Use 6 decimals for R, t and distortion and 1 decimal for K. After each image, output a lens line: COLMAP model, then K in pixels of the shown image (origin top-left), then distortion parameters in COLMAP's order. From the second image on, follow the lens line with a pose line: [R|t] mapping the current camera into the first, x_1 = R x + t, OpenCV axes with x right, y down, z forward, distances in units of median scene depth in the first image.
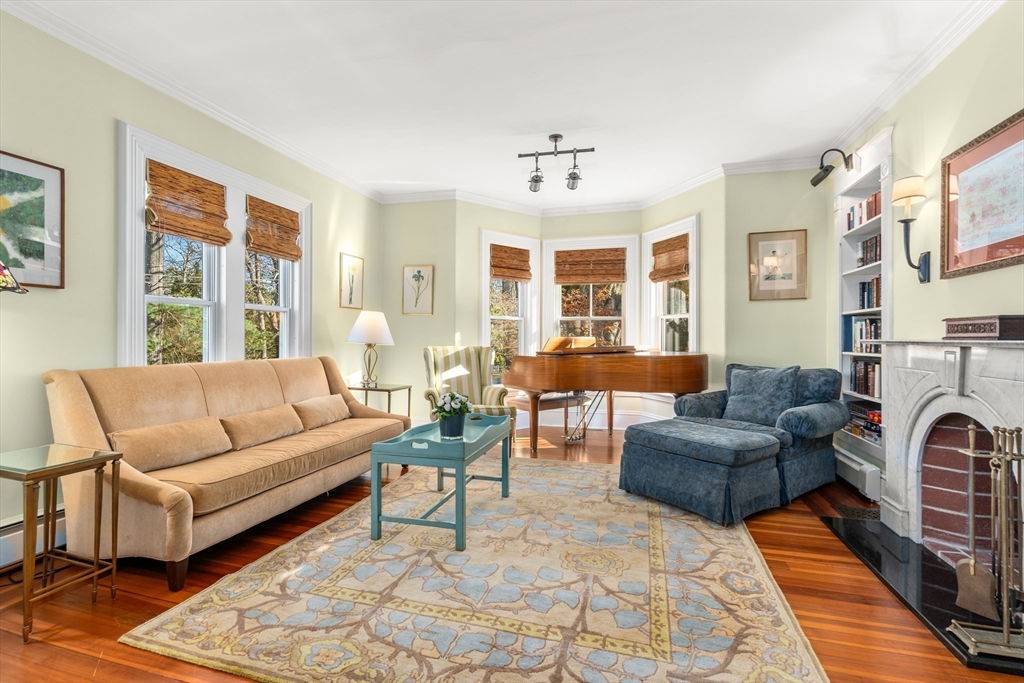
lens RADIAL K [[472.2, 0, 507.8], [0, 472.2, 339.7], [0, 0, 1]] dist [-0.009878, 0.001219]
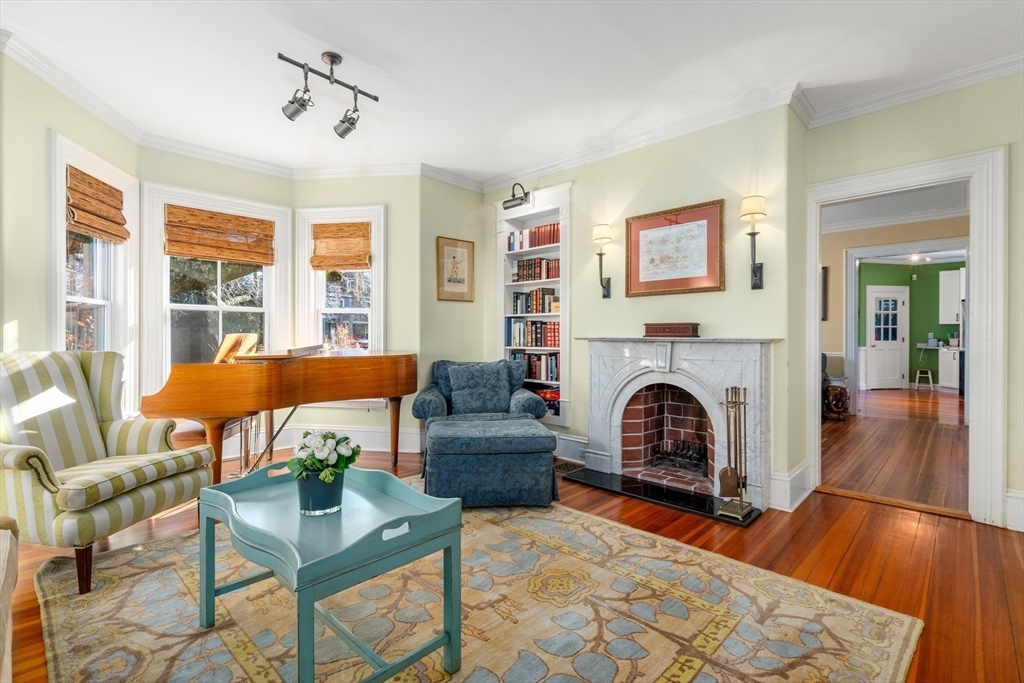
lens RADIAL K [[472.2, 0, 511.4], [0, 472.2, 338.7], [0, 0, 1]] dist [-0.009878, 0.001219]
pose [[0.463262, -0.006325, 0.886199, -0.416334], [0.001295, 0.999978, 0.006460, -0.003335], [-0.886220, -0.001845, 0.463260, 0.426926]]
